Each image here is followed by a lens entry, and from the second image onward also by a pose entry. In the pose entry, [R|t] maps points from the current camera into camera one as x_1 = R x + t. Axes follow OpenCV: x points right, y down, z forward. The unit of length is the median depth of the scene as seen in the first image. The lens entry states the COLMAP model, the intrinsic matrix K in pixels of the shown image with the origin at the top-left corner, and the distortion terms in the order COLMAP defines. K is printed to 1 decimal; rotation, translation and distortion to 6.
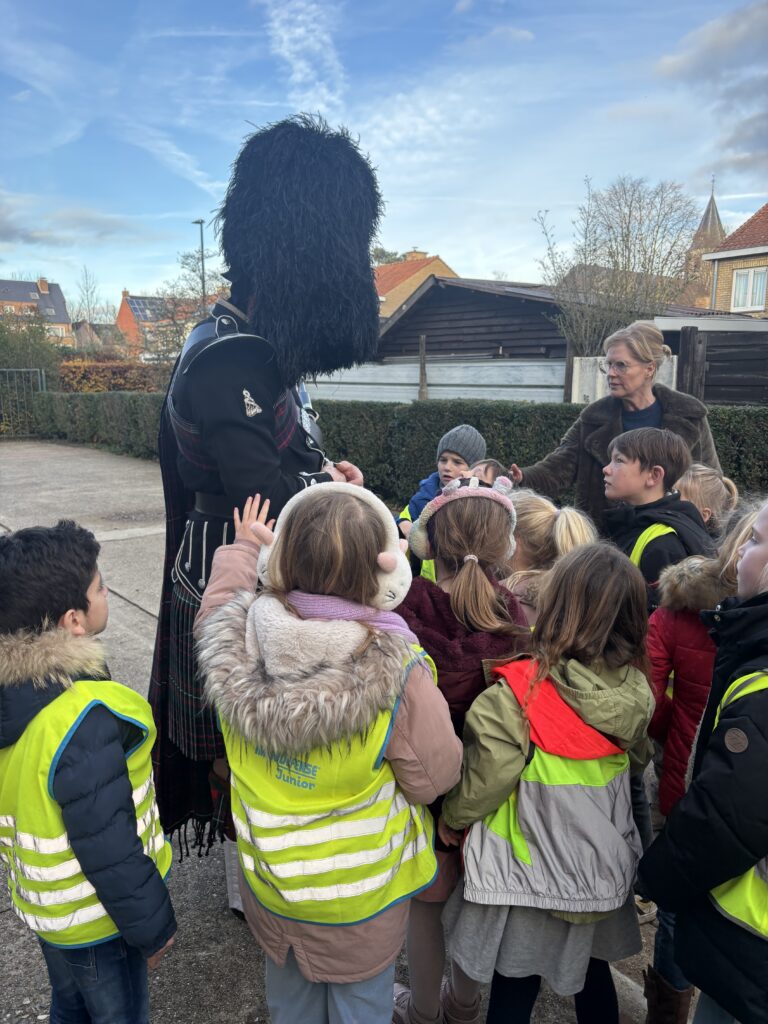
lens RADIAL K [[770.7, 0, 379.0], [0, 770.7, 508.2], [0, 0, 1]] dist [0.014952, -0.015396]
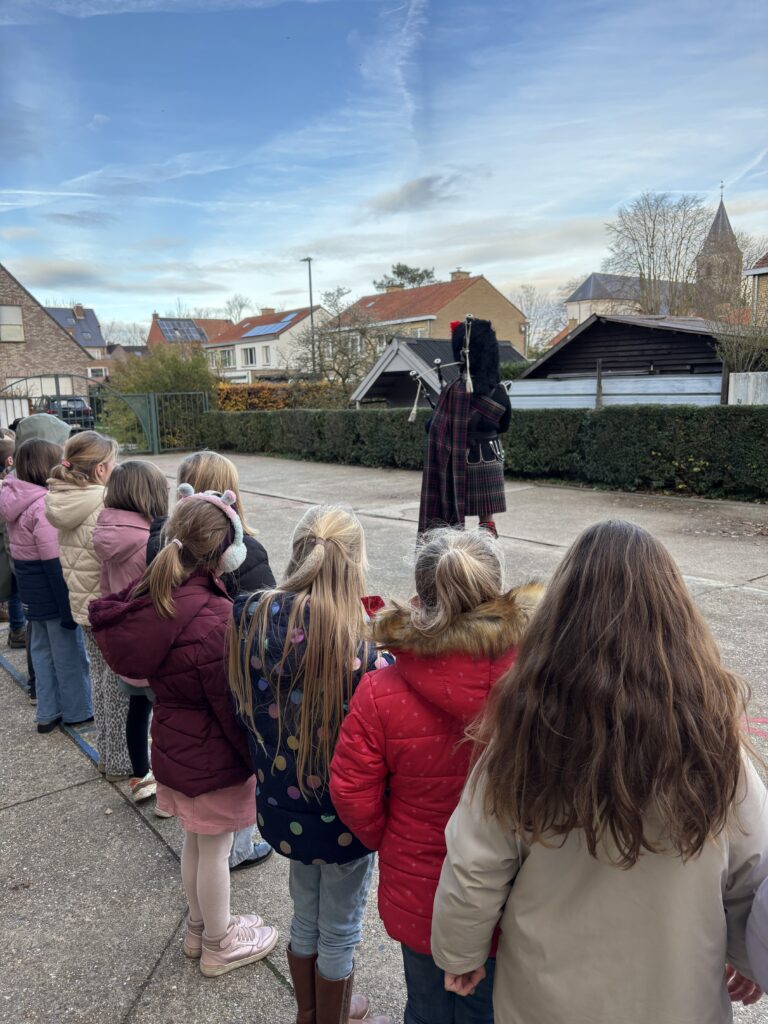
lens RADIAL K [[770.7, 0, 381.4], [0, 770.7, 510.0], [0, 0, 1]] dist [0.014952, -0.015396]
pose [[0.999520, -0.027632, -0.014033, -0.292654], [0.027436, 0.999526, -0.013999, 0.048688], [0.014413, 0.013607, 0.999804, -0.346177]]
